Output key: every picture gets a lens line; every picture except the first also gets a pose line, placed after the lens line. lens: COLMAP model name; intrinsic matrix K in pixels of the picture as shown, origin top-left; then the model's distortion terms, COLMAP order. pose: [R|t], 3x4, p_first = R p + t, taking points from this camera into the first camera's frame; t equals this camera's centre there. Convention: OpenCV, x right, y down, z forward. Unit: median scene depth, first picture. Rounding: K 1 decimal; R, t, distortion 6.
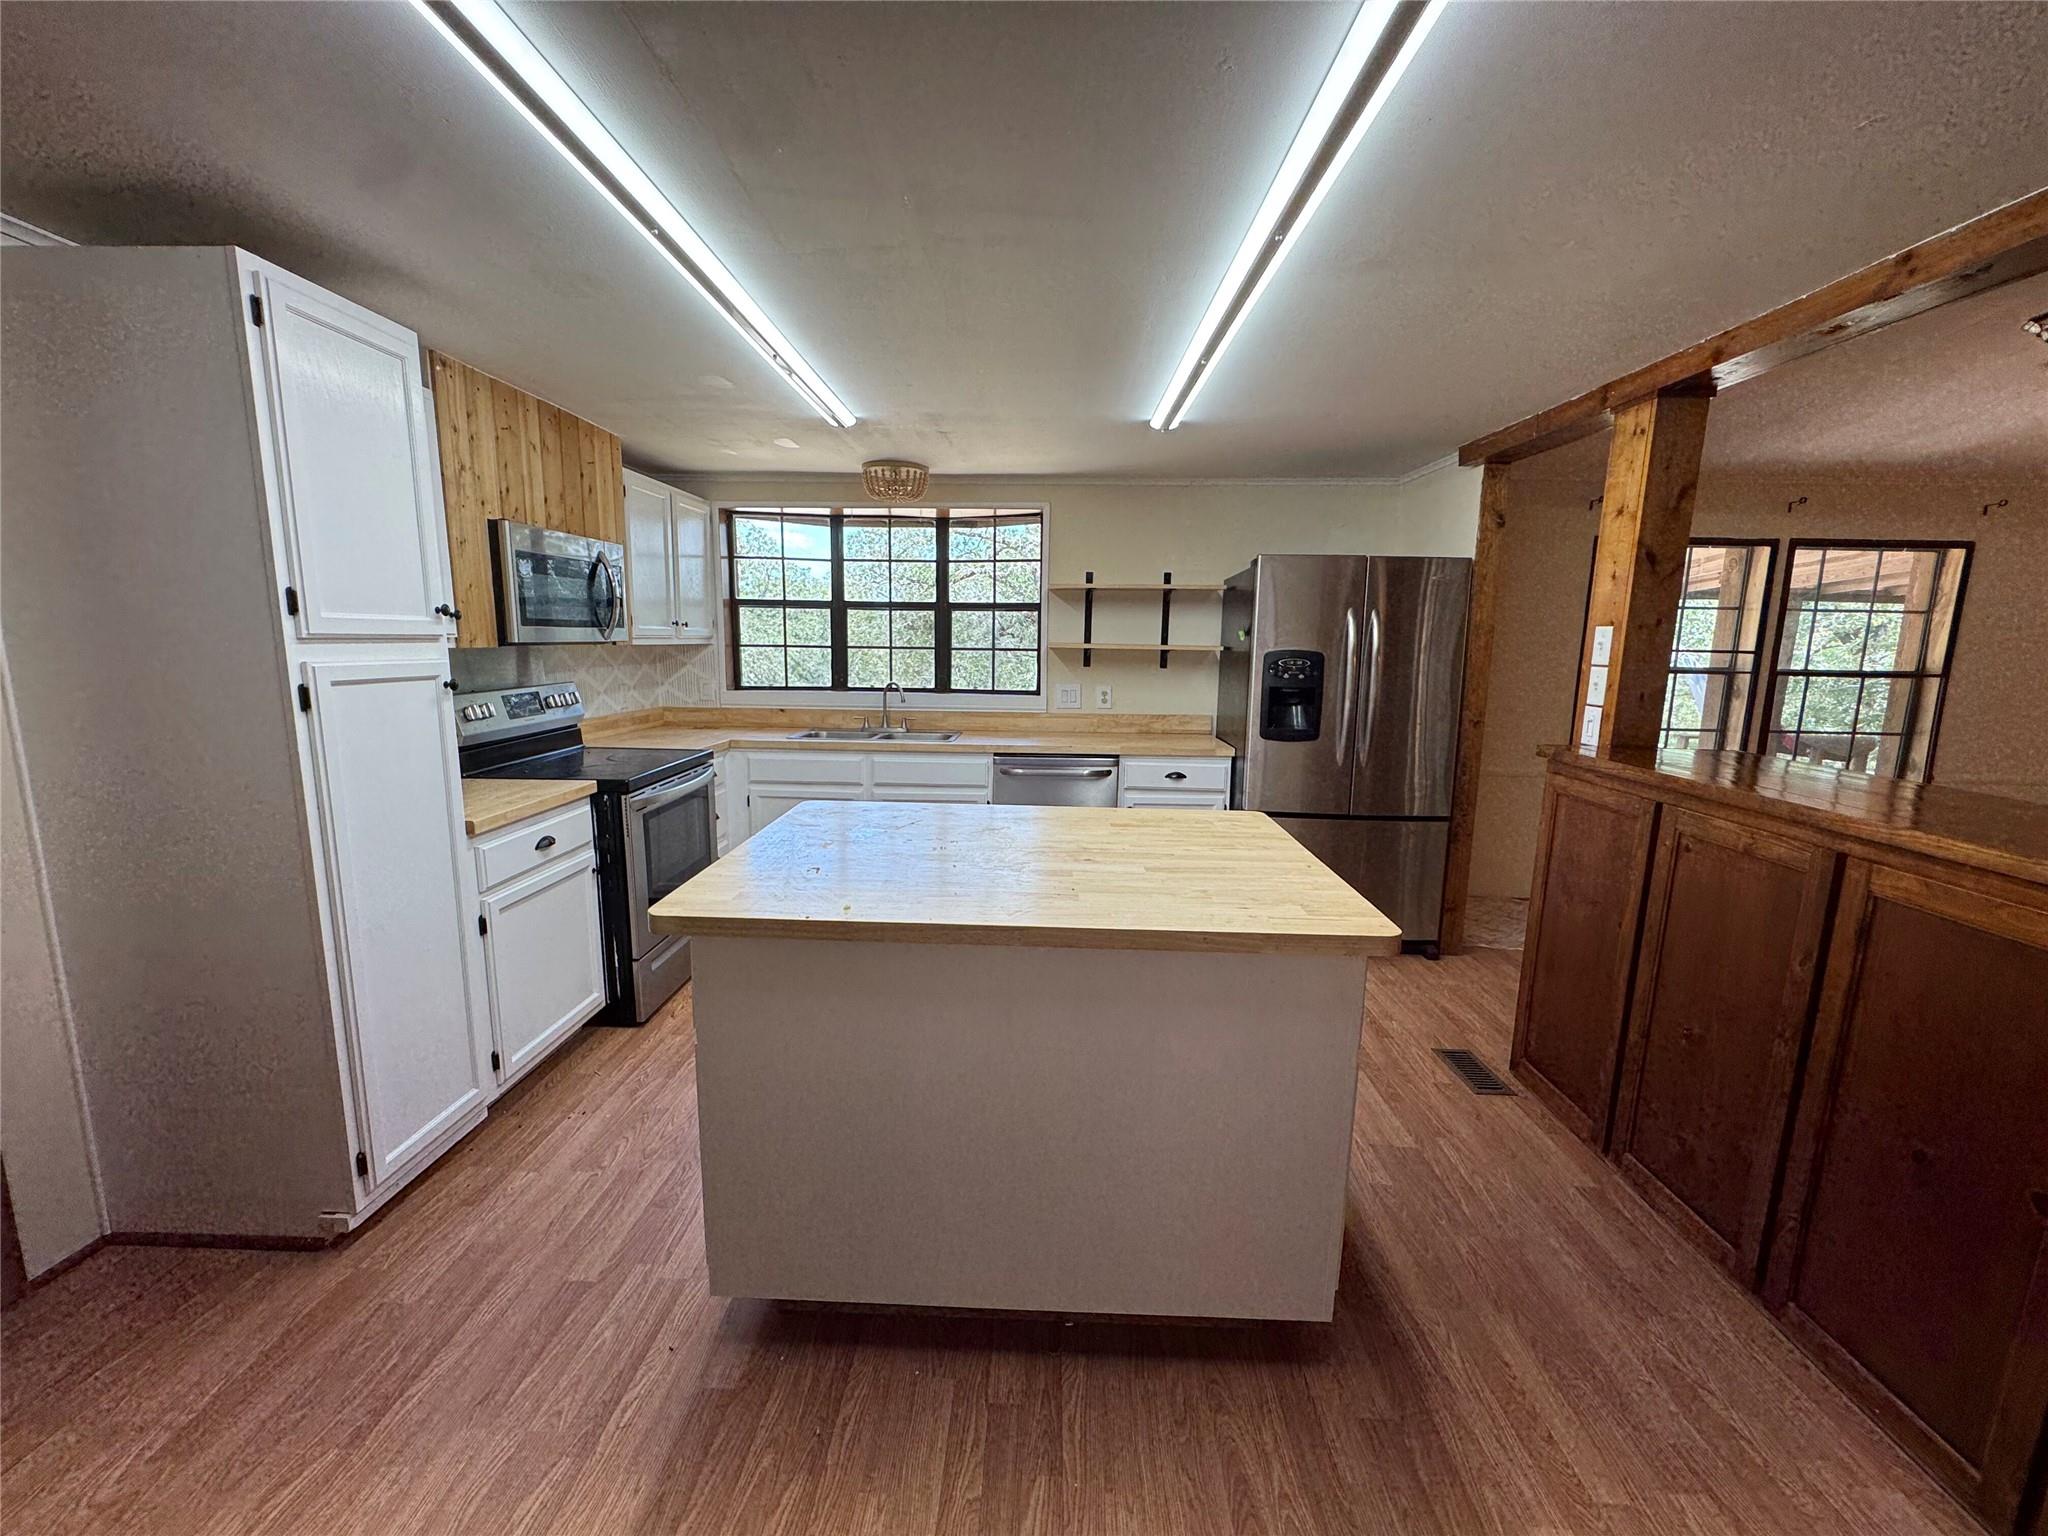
lens RADIAL K [[817.5, 0, 1018.2], [0, 817.5, 767.7], [0, 0, 1]] dist [0.001114, 0.000116]
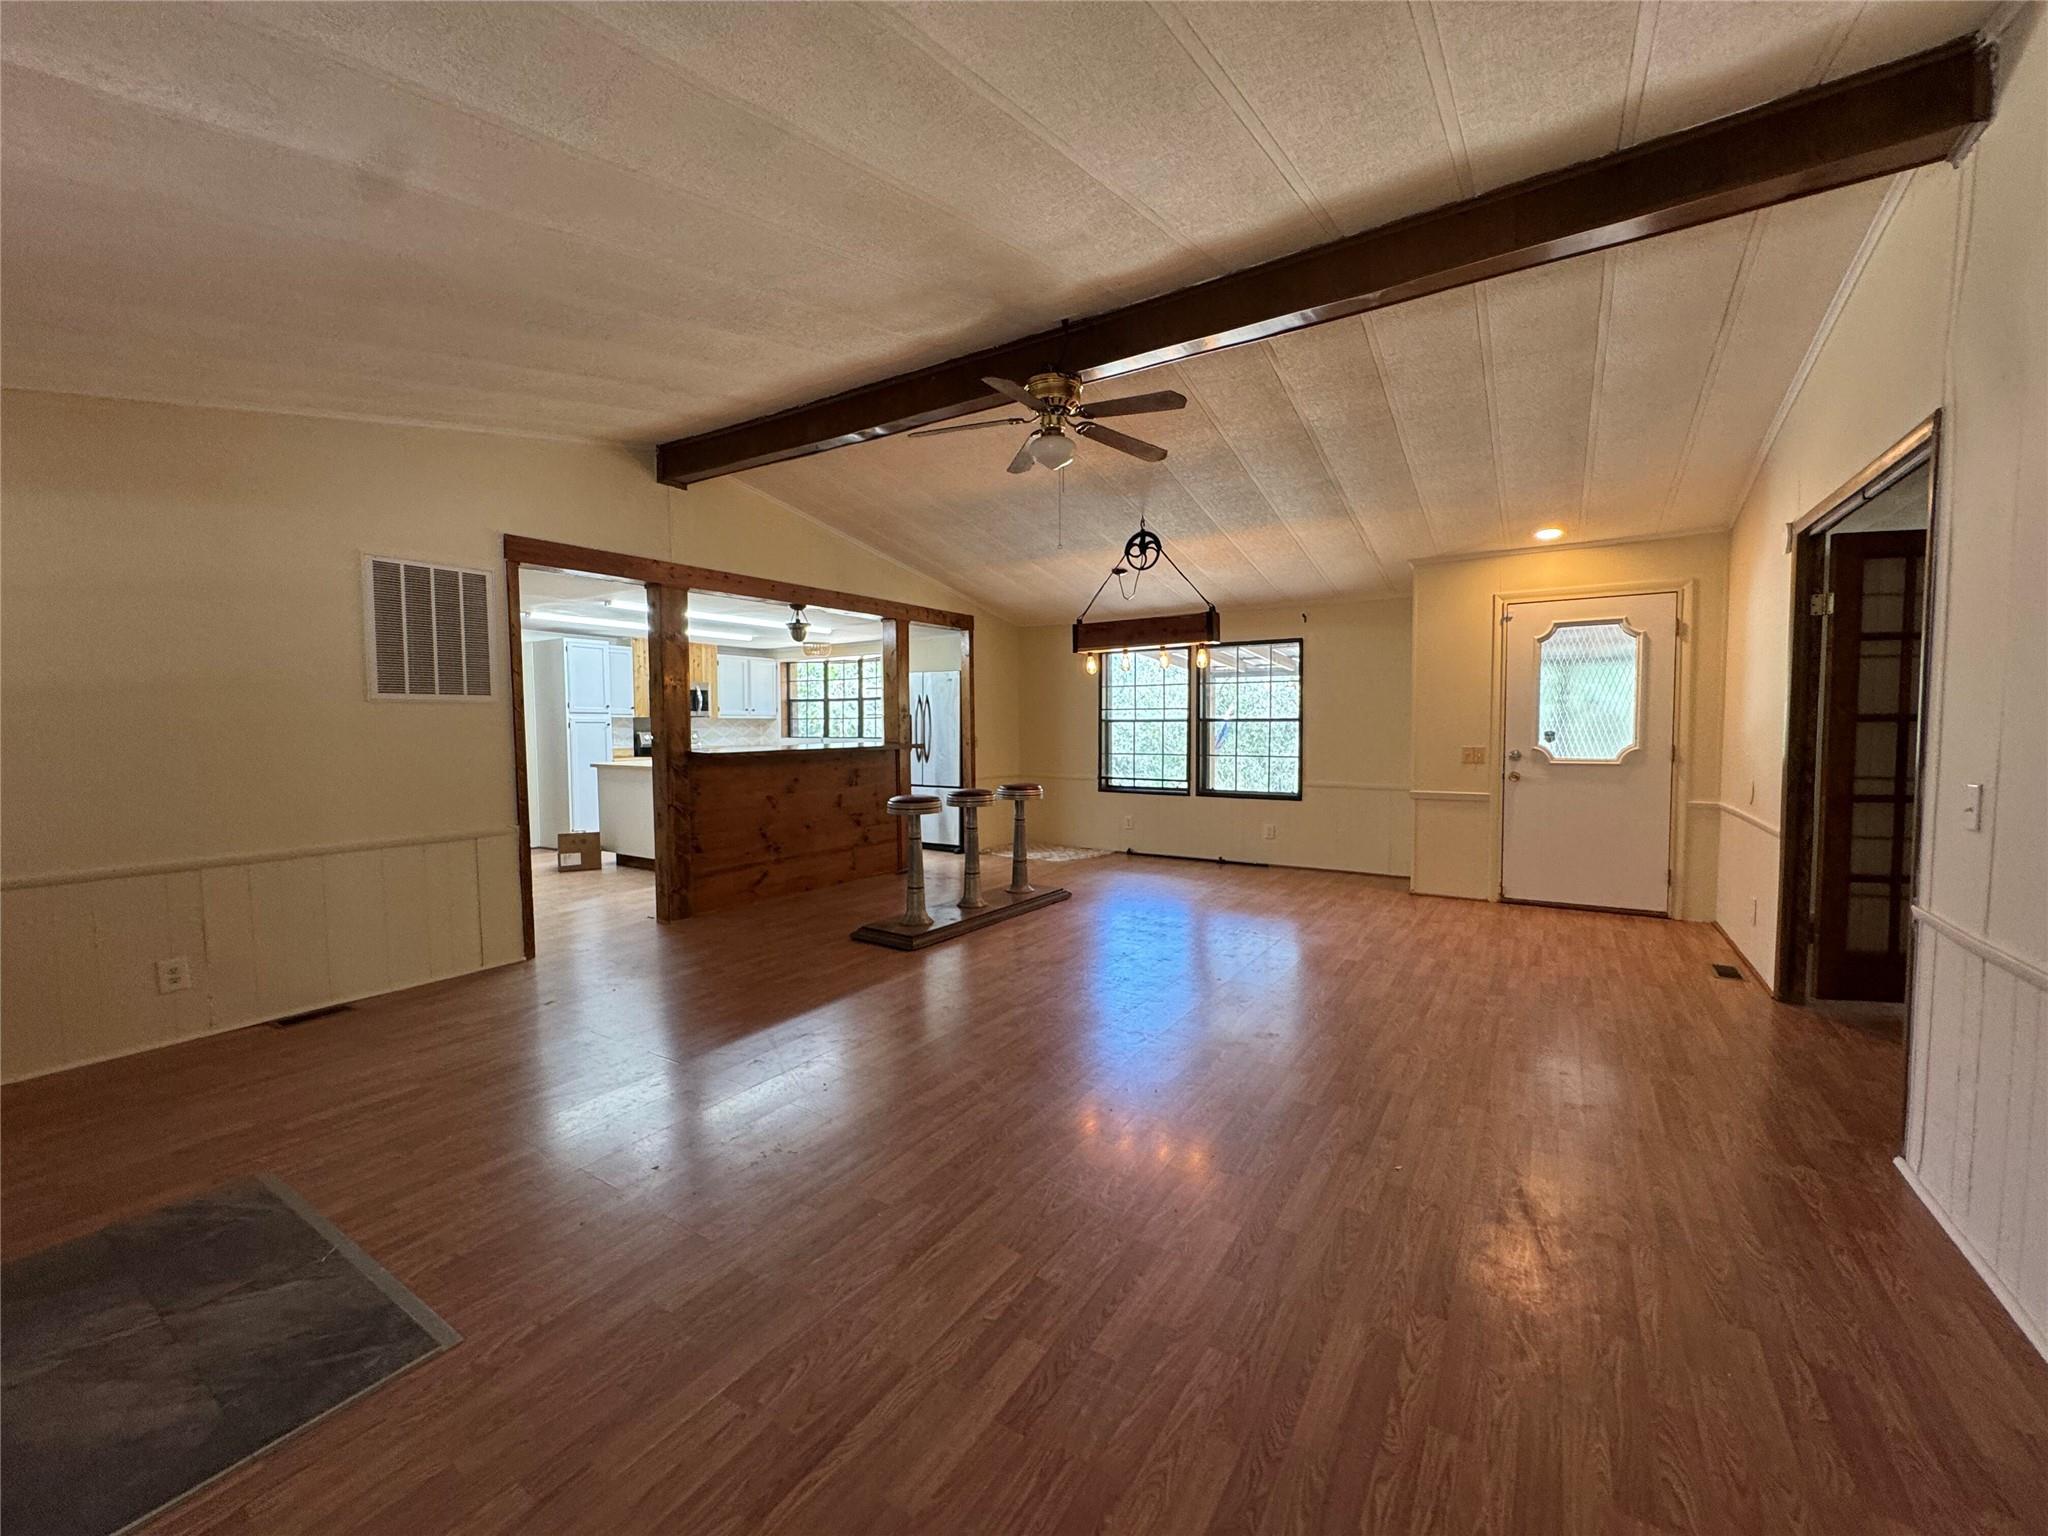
lens RADIAL K [[817.5, 0, 1018.2], [0, 817.5, 767.7], [0, 0, 1]] dist [0.001114, 0.000116]
pose [[0.853579, 0.005731, -0.520932, 2.167366], [-0.064891, 0.993322, -0.095400, 0.256449], [0.516906, 0.115235, 0.848250, -0.939810]]
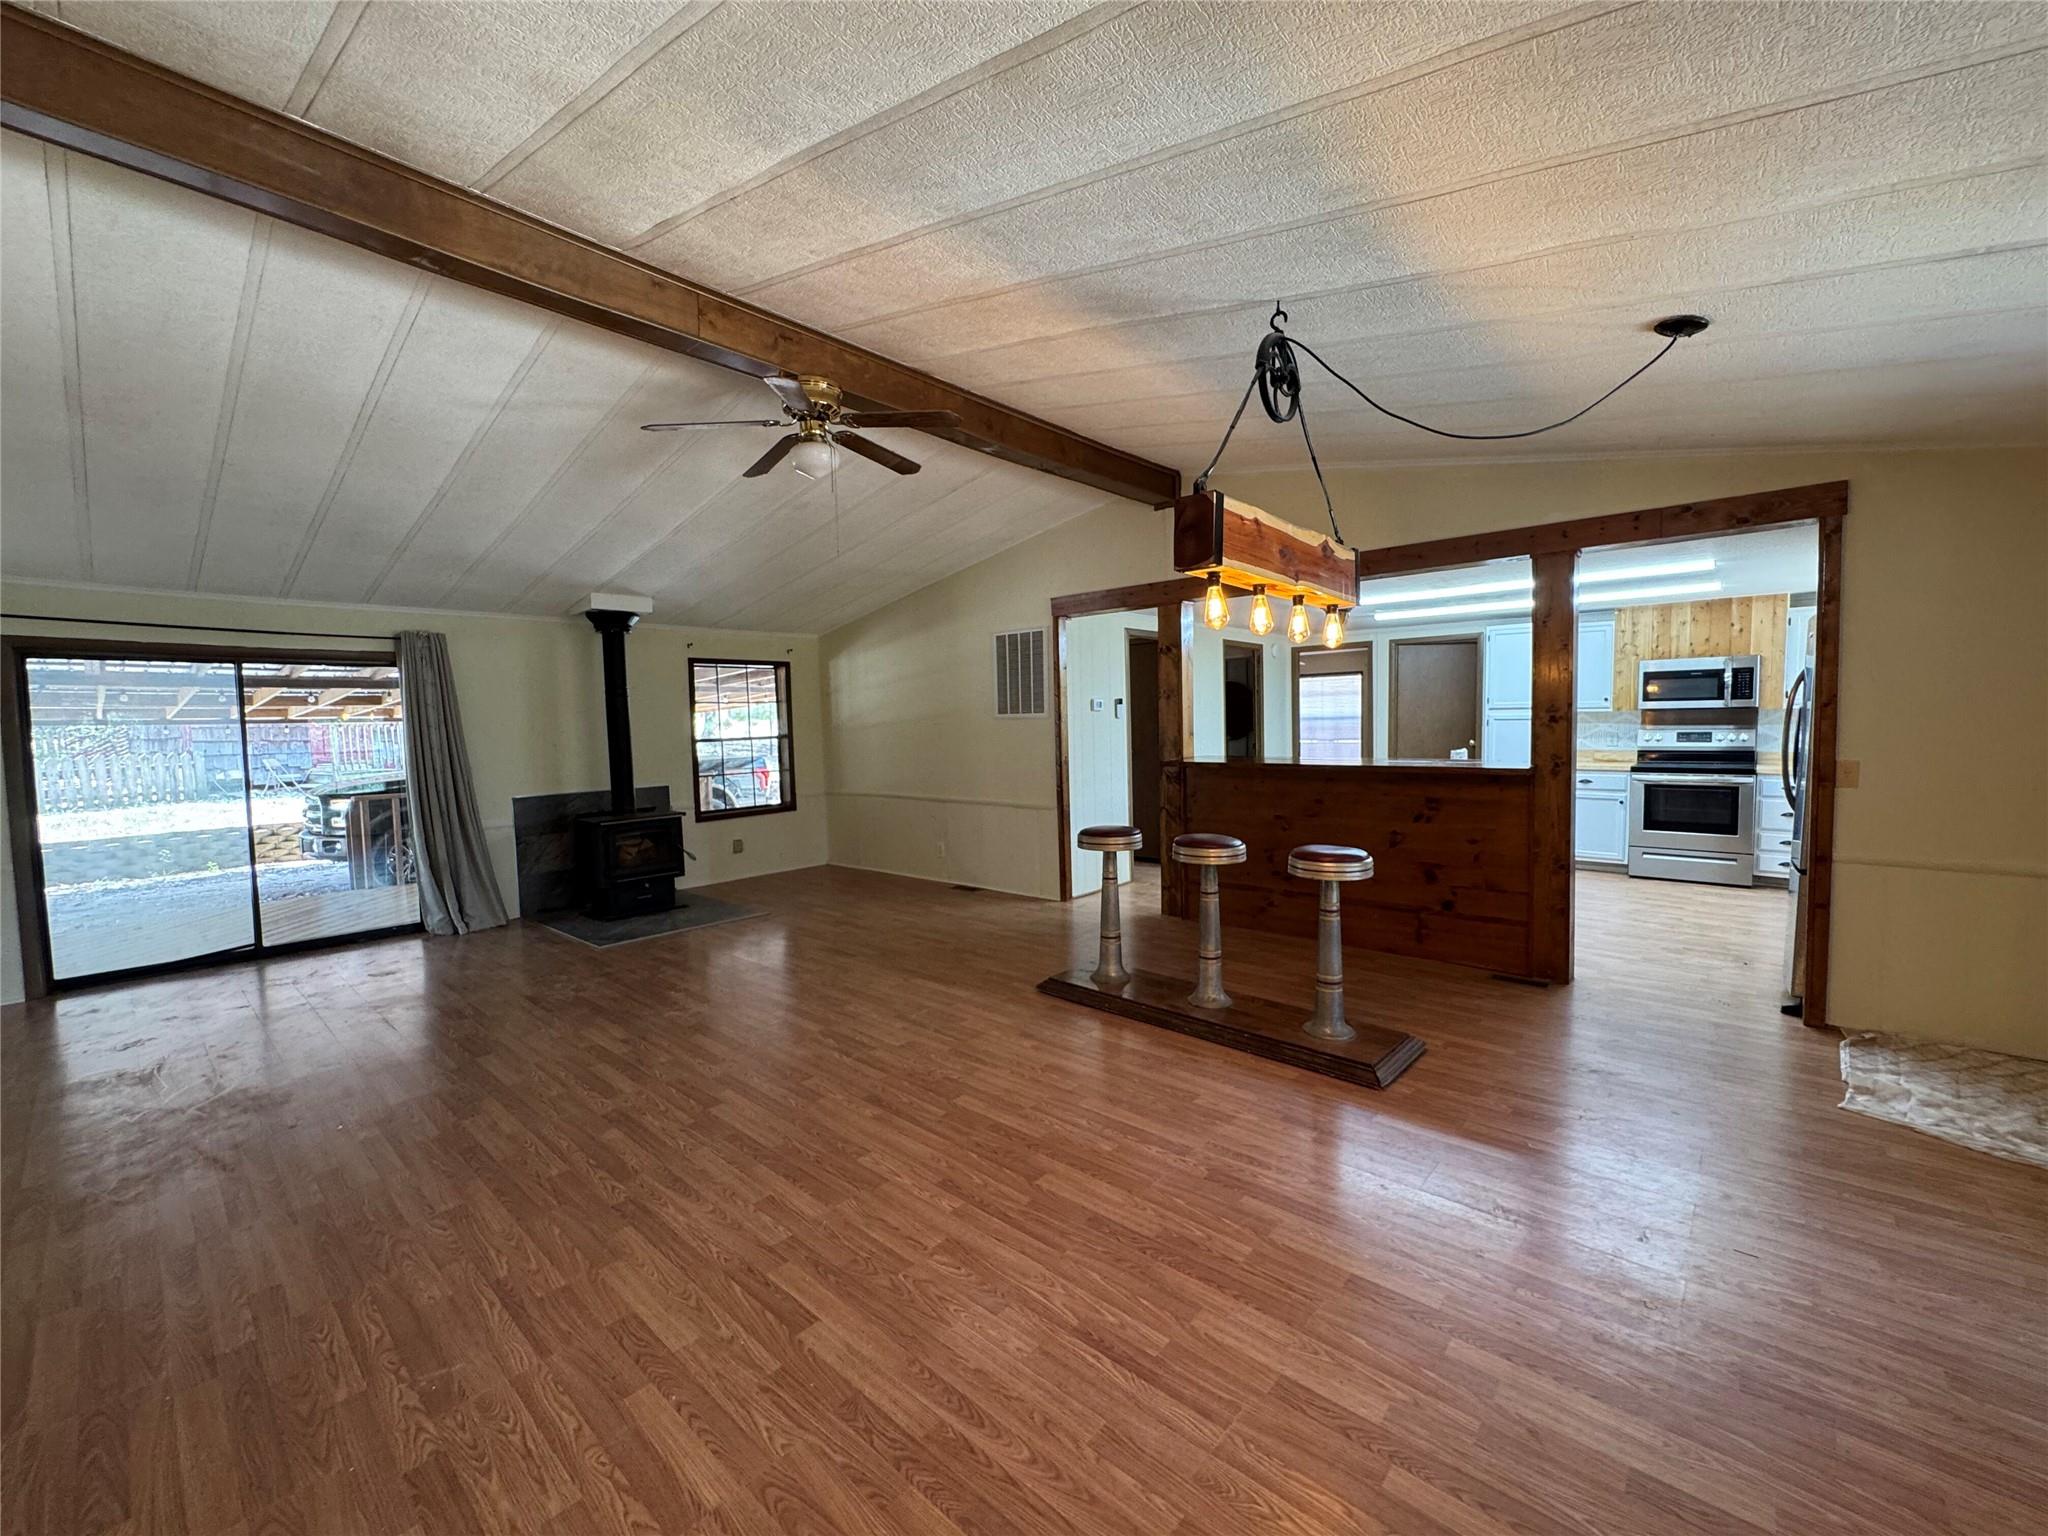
lens RADIAL K [[817.5, 0, 1018.2], [0, 817.5, 767.7], [0, 0, 1]] dist [0.001114, 0.000116]
pose [[-0.643922, 0.037441, -0.764174, 2.277038], [-0.118686, 0.981823, 0.148114, -0.111067], [0.755829, 0.186070, -0.627774, 1.063982]]
